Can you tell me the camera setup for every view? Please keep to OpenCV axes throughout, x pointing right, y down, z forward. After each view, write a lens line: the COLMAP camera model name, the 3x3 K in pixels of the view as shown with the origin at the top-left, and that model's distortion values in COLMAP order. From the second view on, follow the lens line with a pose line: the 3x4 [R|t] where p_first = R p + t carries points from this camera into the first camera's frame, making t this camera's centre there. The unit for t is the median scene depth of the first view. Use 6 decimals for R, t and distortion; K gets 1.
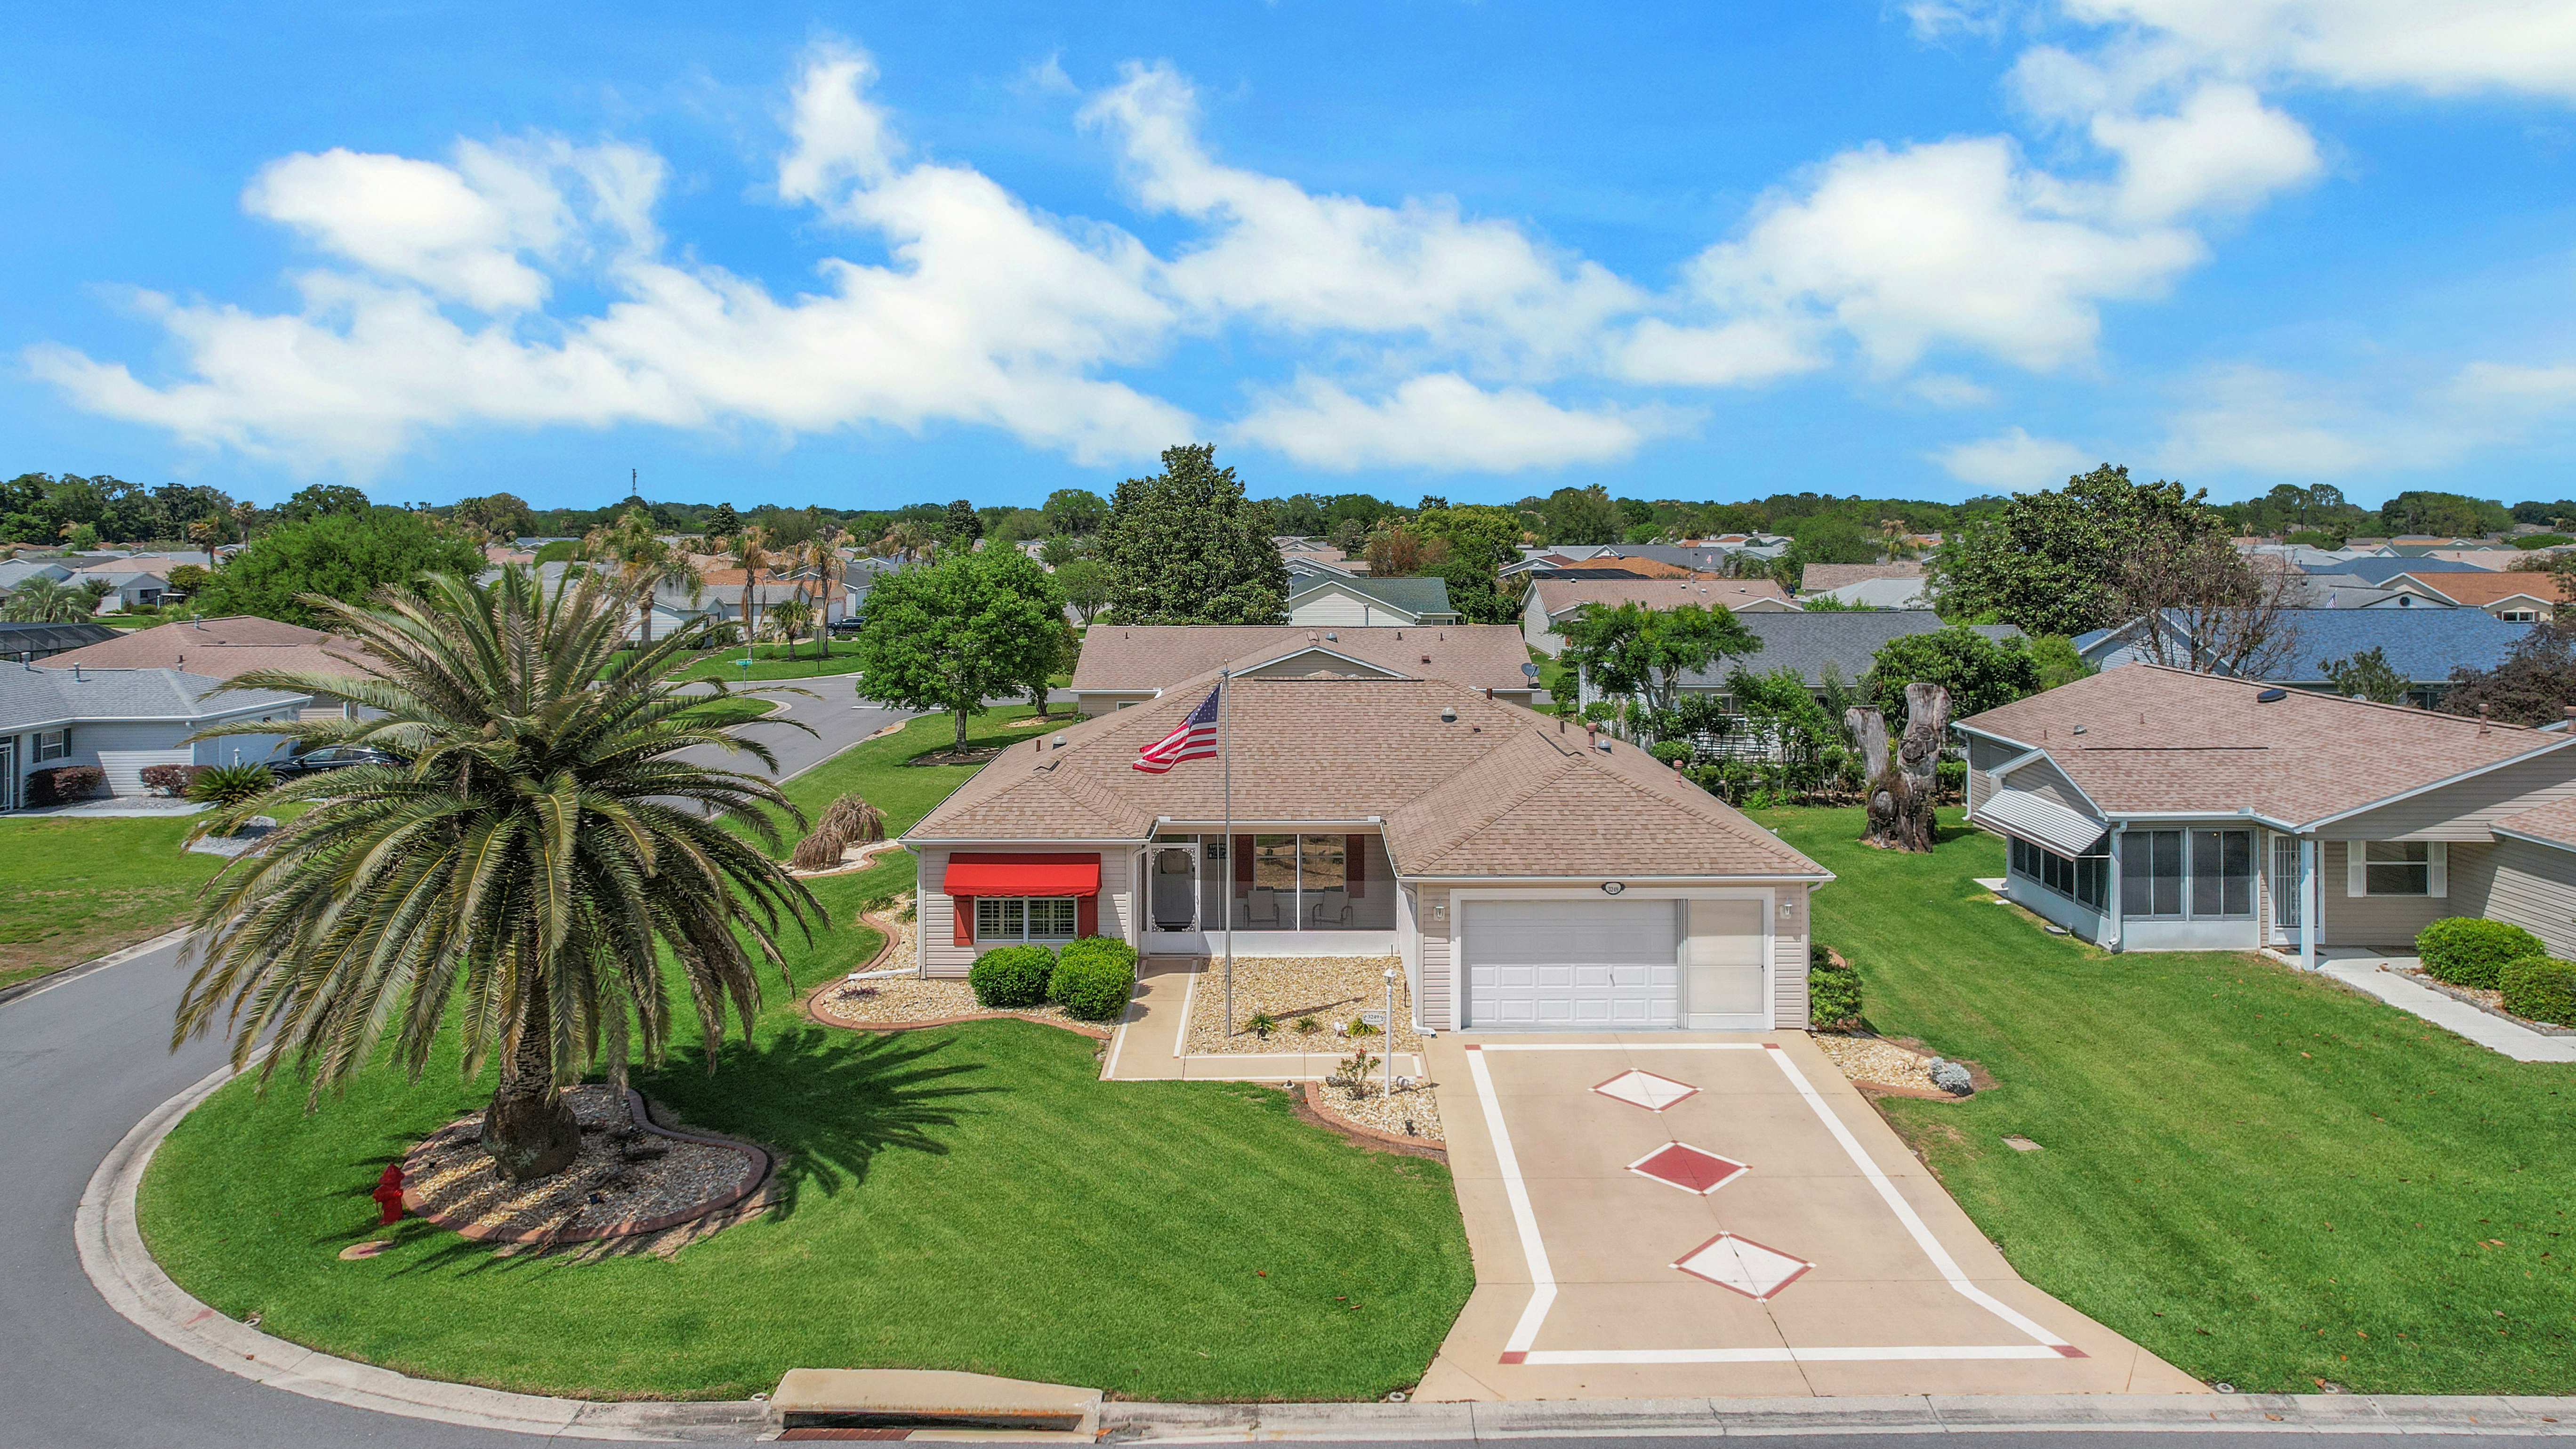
lens RADIAL K [[1699.2, 0, 1288.0], [0, 1699.2, 501.5], [0, 0, 1]] dist [-0.025939, 0.032521]
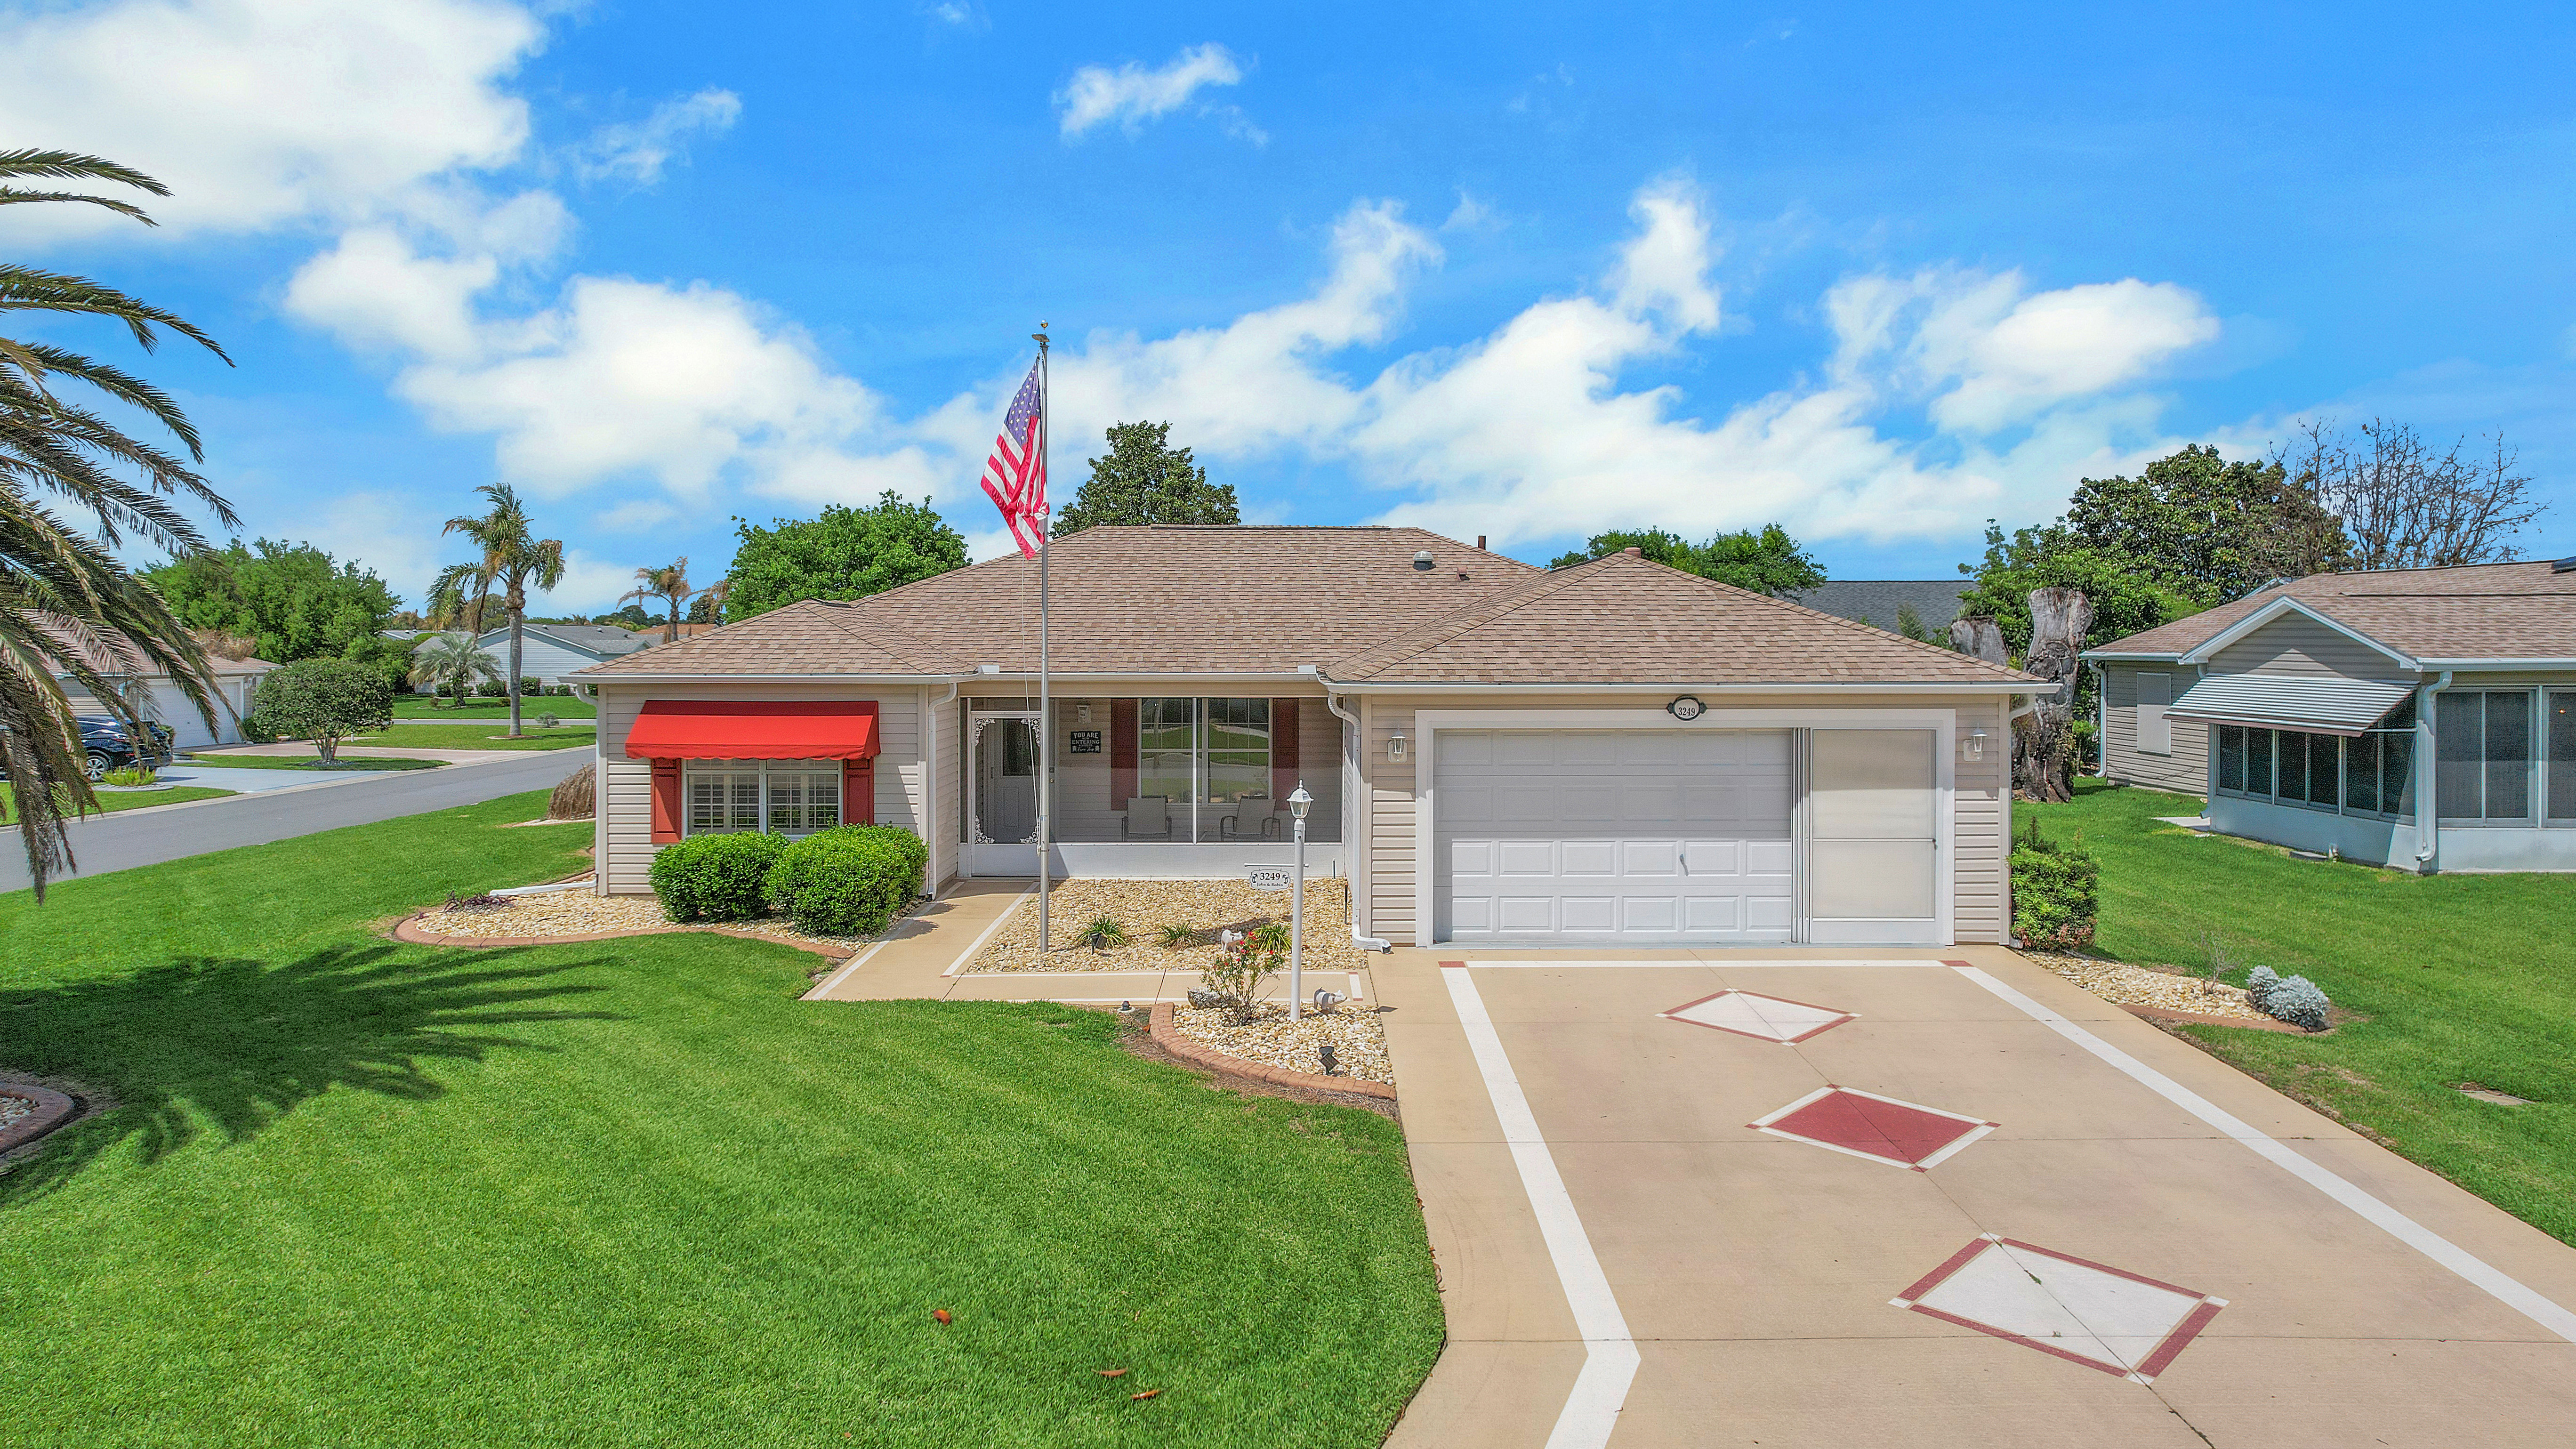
lens RADIAL K [[1661.0, 0, 1286.2], [0, 1661.0, 654.7], [0, 0, 1]] dist [-0.027673, 0.038582]
pose [[0.999999, 0.001568, 0.000384, 0.051627], [-0.001575, 0.999834, 0.018130, 0.207396], [-0.000356, -0.018131, 0.999836, 0.431483]]
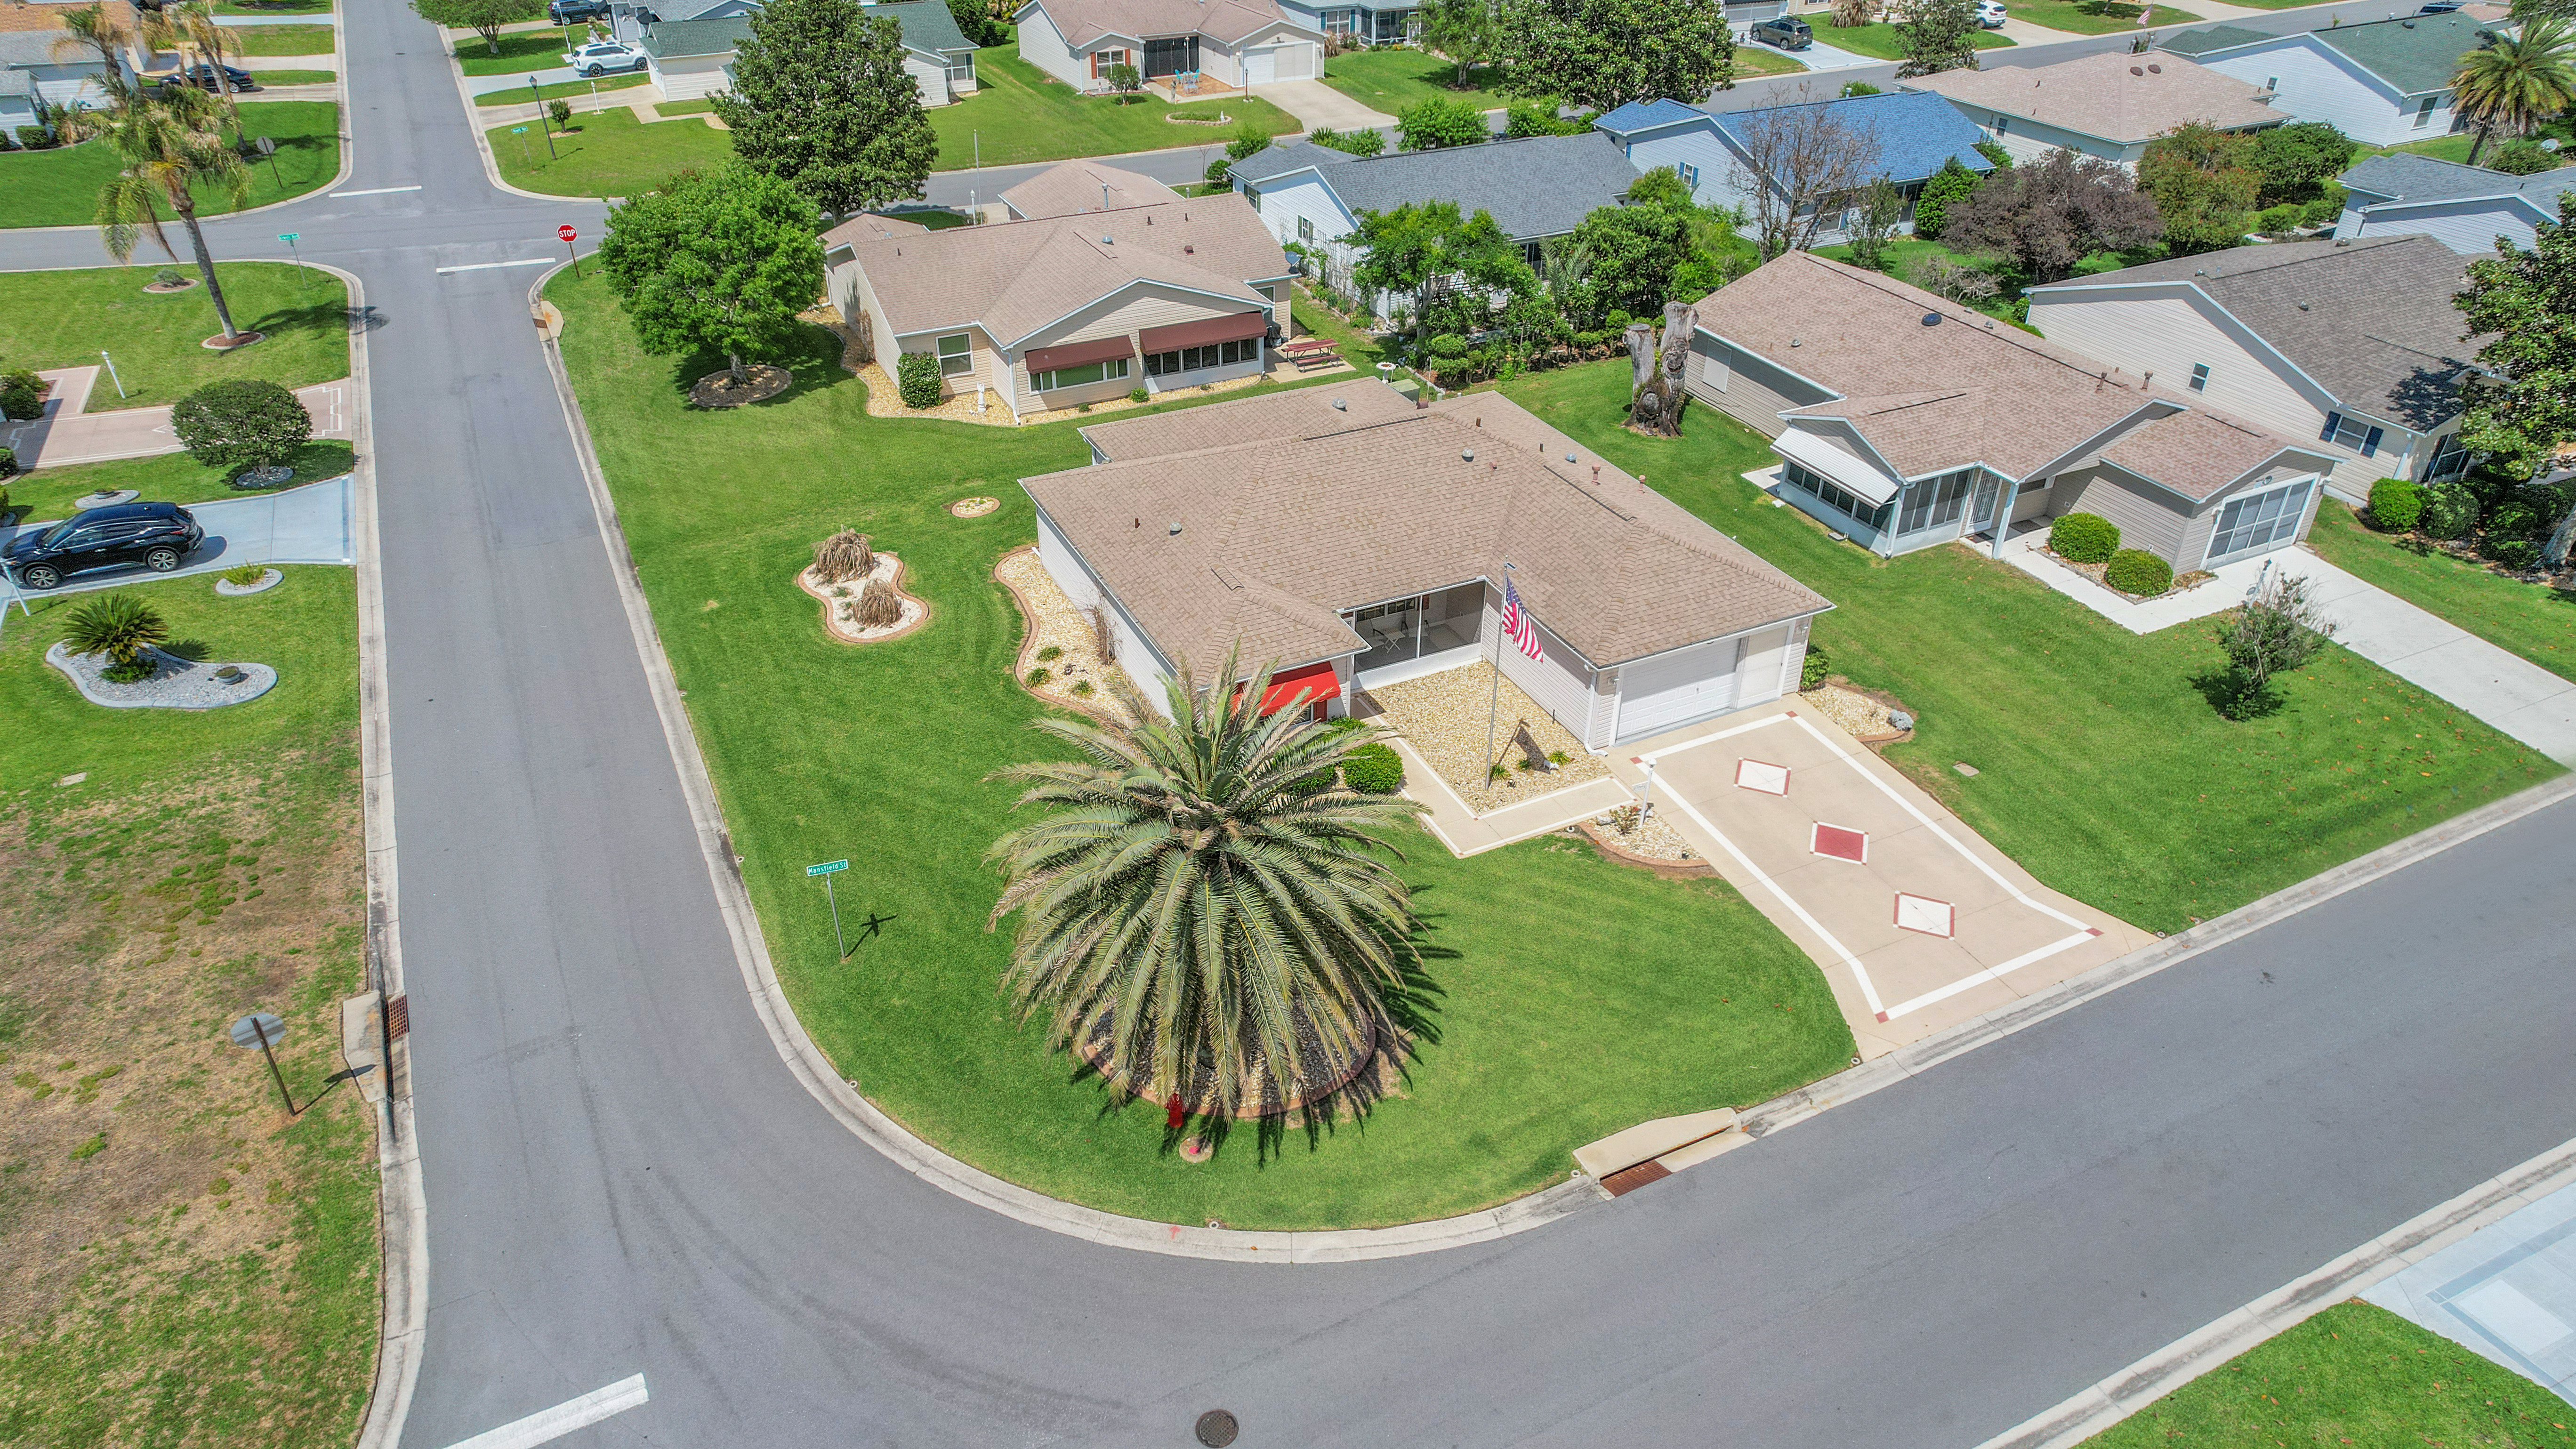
lens RADIAL K [[1635.4, 0, 1288.0], [0, 1635.4, 724.5], [0, 0, 1]] dist [-0.020147, 0.030046]
pose [[0.901207, -0.232455, 0.365773, -0.709366], [-0.007287, 0.835738, 0.549080, -0.511673], [-0.433327, -0.497500, 0.751480, 0.056464]]
